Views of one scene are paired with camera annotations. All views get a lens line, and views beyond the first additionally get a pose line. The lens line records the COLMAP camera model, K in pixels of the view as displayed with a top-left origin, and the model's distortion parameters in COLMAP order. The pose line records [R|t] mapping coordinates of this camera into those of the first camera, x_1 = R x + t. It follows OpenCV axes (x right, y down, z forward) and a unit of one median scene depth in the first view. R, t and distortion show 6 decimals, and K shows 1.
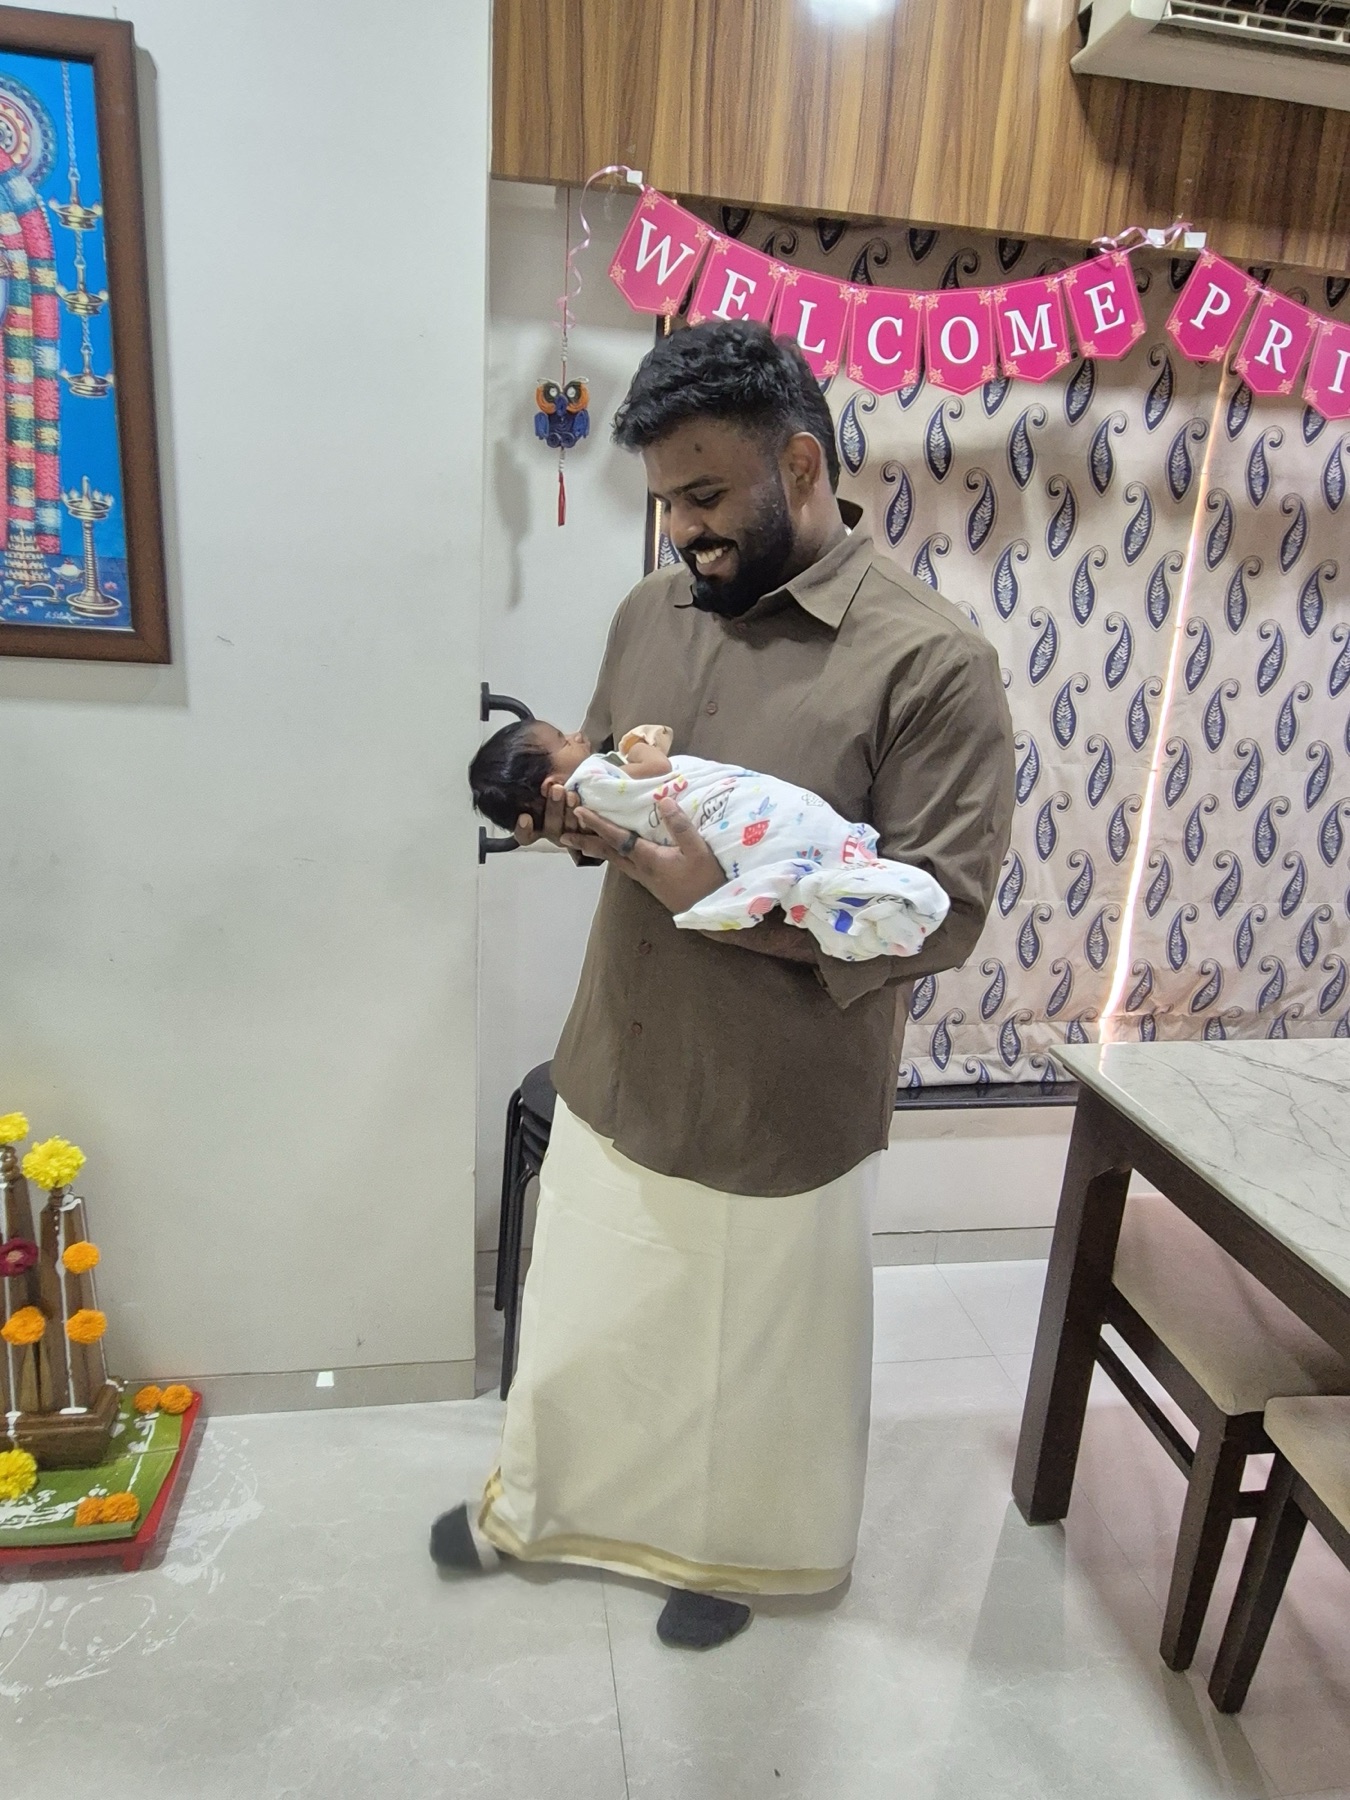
lens RADIAL K [[1097.1, 0, 652.0], [0, 1097.1, 901.3], [0, 0, 1]] dist [0.002208, -0.003292]
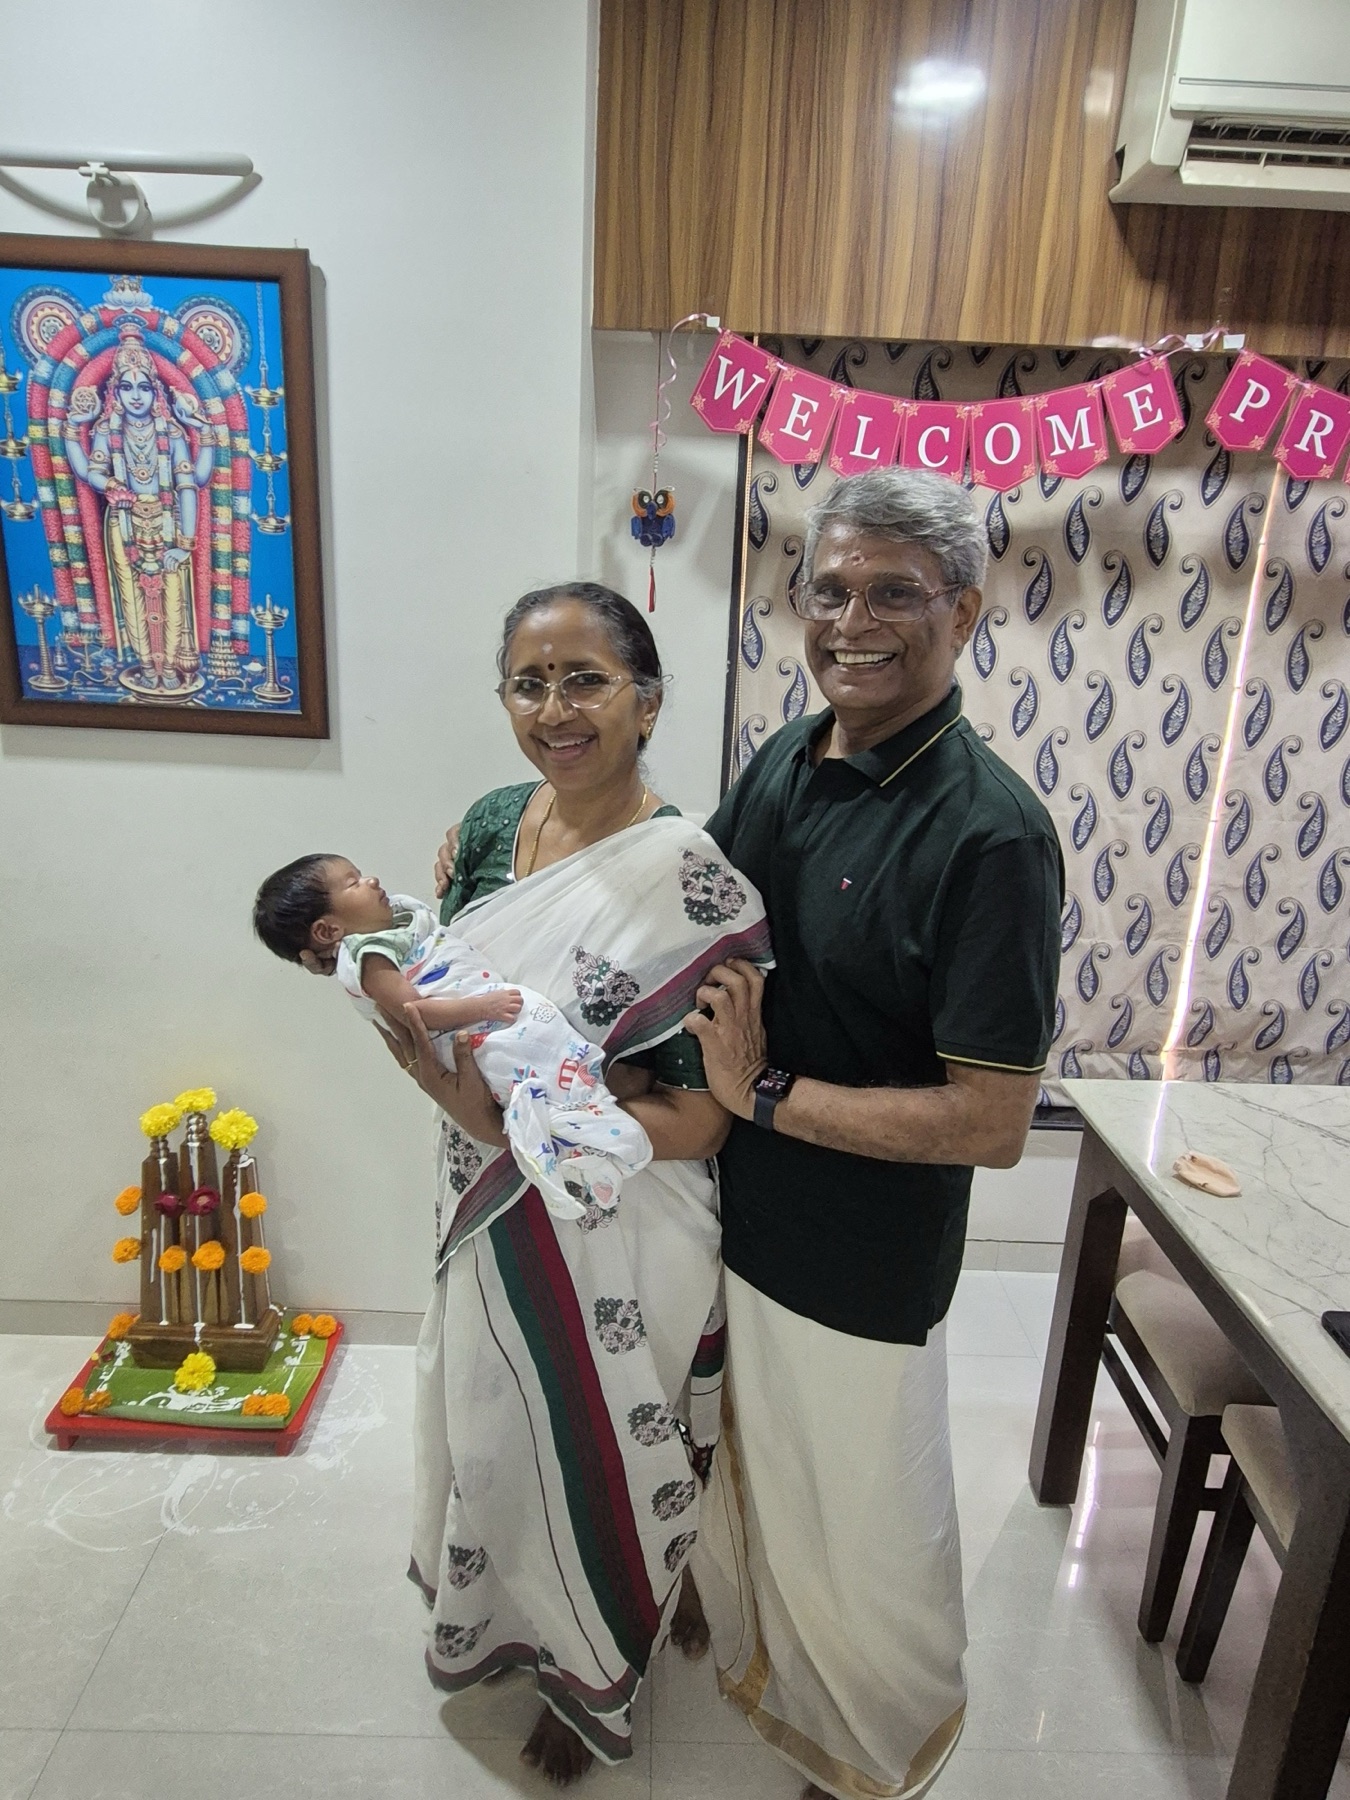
lens RADIAL K [[1097.1, 0, 652.0], [0, 1097.1, 901.3], [0, 0, 1]] dist [0.002208, -0.003292]
pose [[0.987103, 0.027813, -0.157651, 0.113653], [-0.027098, 0.999610, 0.006686, -0.042164], [0.157776, -0.002327, 0.987472, -0.159980]]
